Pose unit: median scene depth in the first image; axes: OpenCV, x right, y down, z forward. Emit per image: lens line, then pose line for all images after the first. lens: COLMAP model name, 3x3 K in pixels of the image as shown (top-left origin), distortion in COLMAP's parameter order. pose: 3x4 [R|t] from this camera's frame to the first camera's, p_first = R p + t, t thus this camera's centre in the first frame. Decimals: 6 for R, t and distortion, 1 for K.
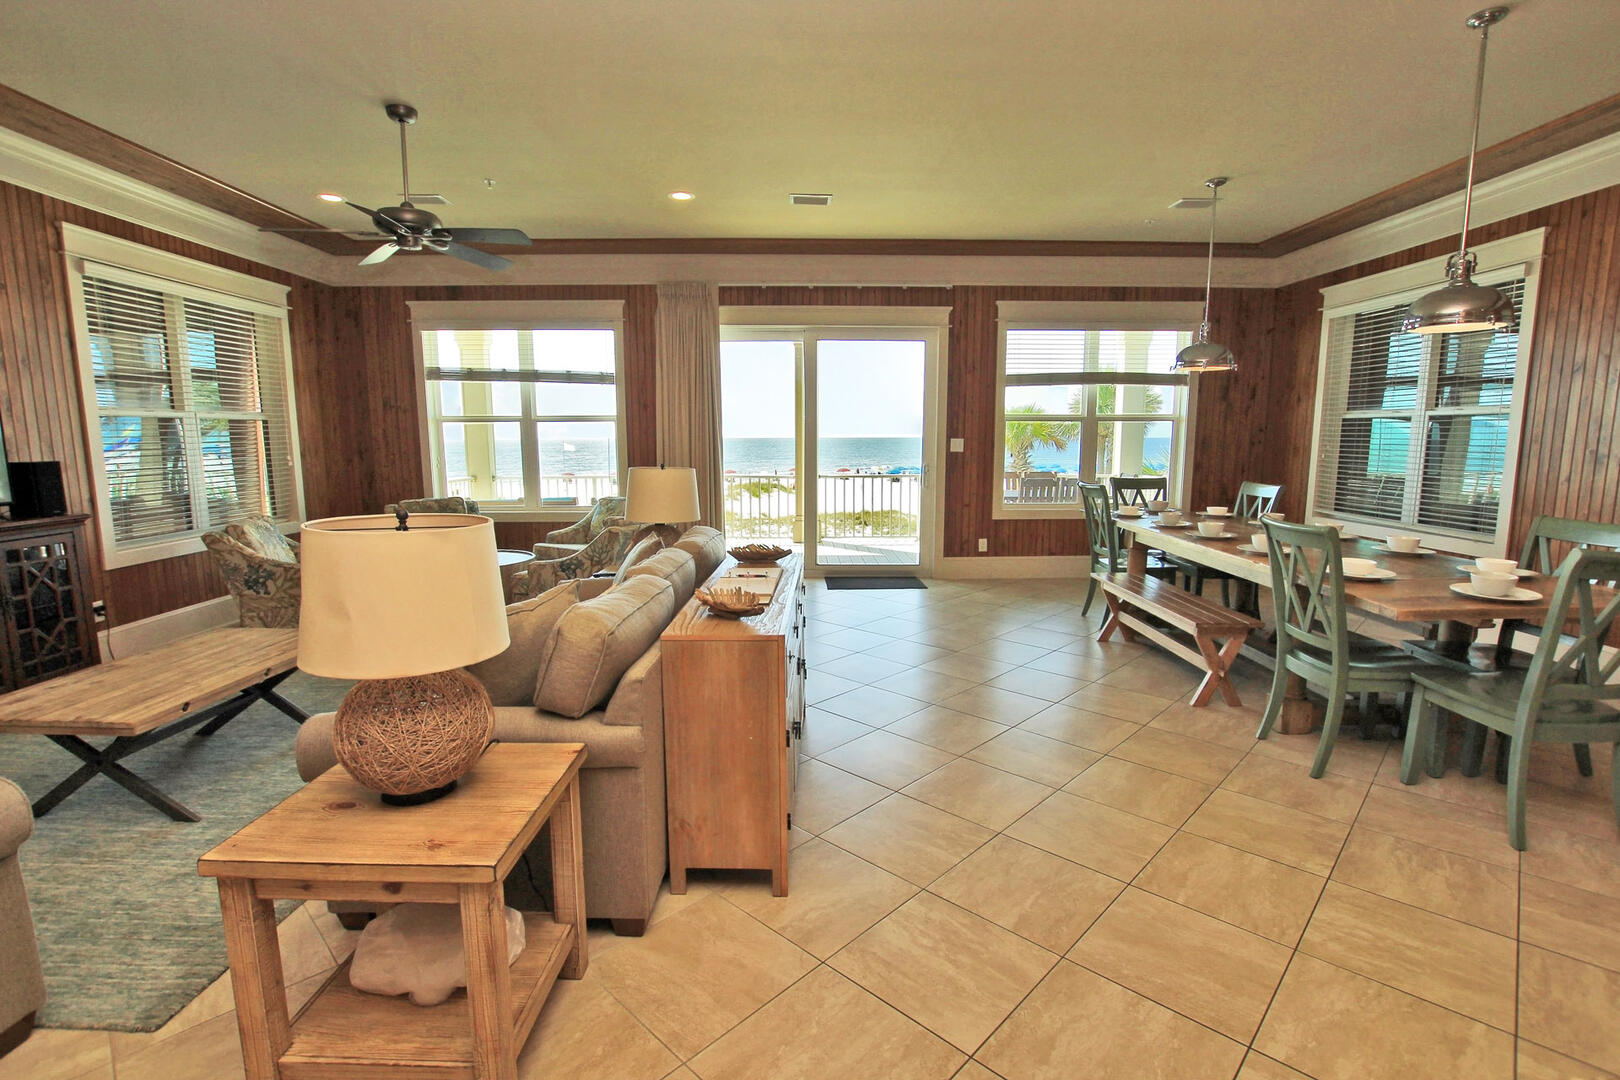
lens RADIAL K [[752.1, 0, 816.1], [0, 752.1, 535.2], [0, 0, 1]] dist [-0.004417, -0.000061]
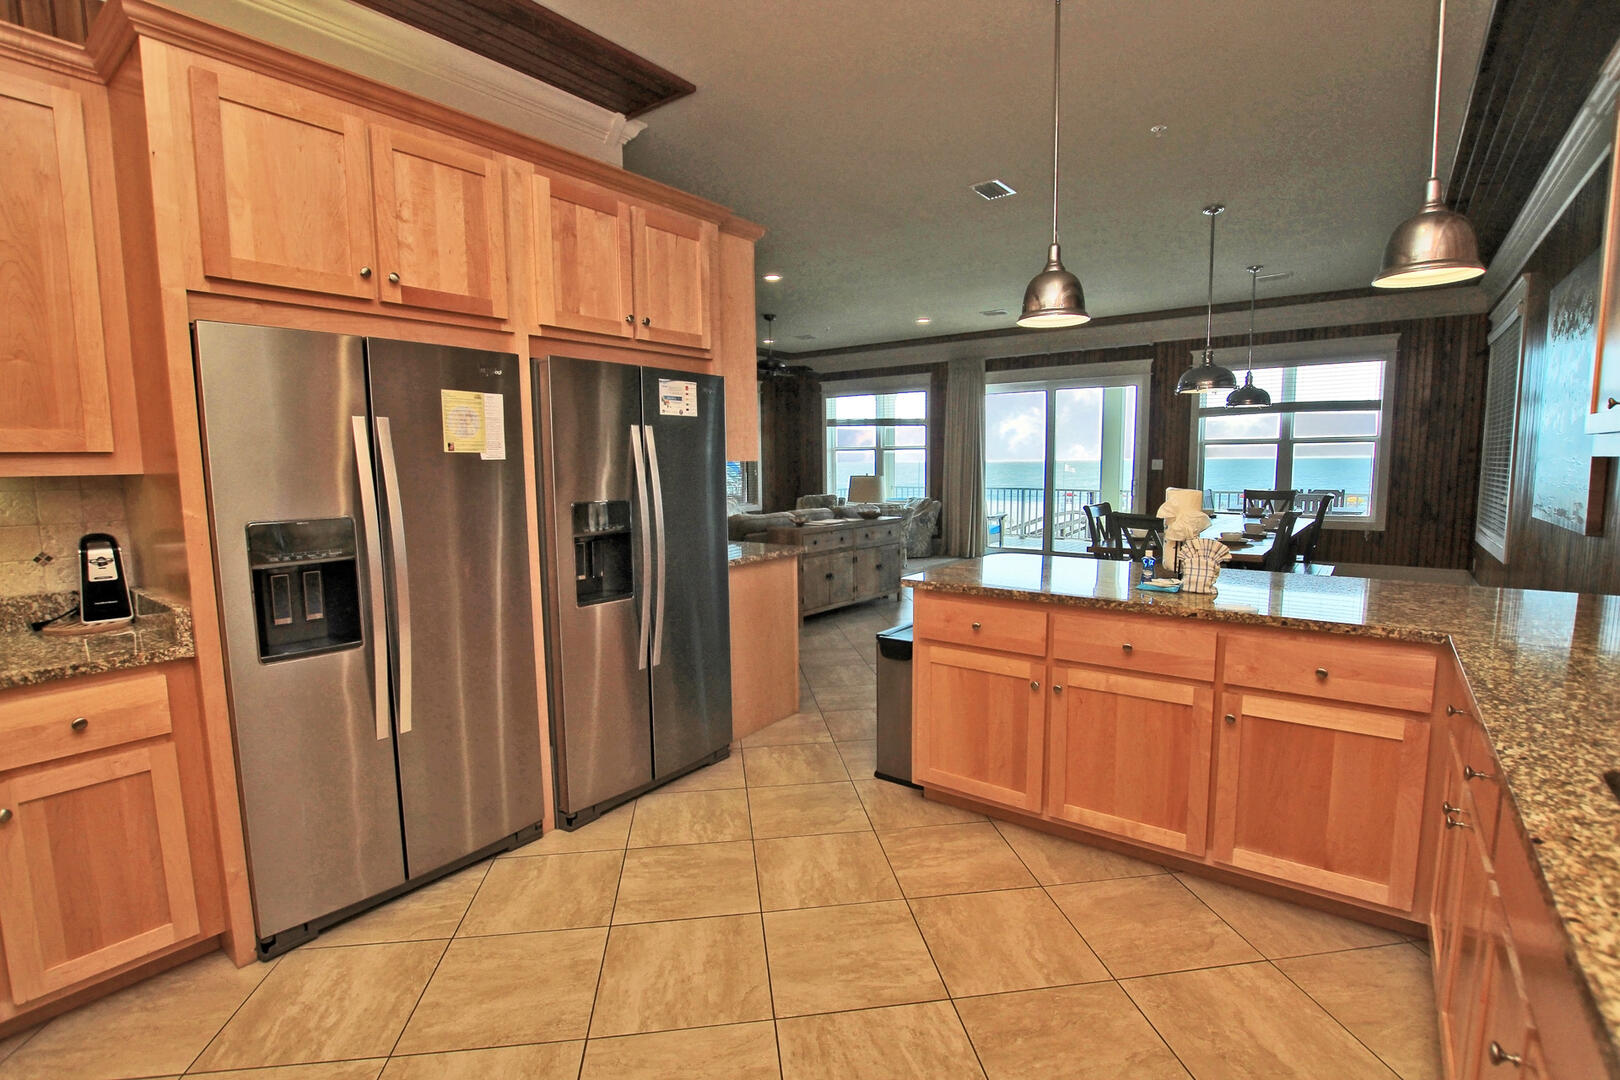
lens RADIAL K [[752.1, 0, 809.0], [0, 752.1, 545.4], [0, 0, 1]] dist [-0.004417, -0.000061]
pose [[0.795839, 0.061841, -0.602342, 0.500787], [-0.078263, 0.996932, -0.001051, 0.068068], [0.600429, 0.047978, 0.798237, -0.384770]]
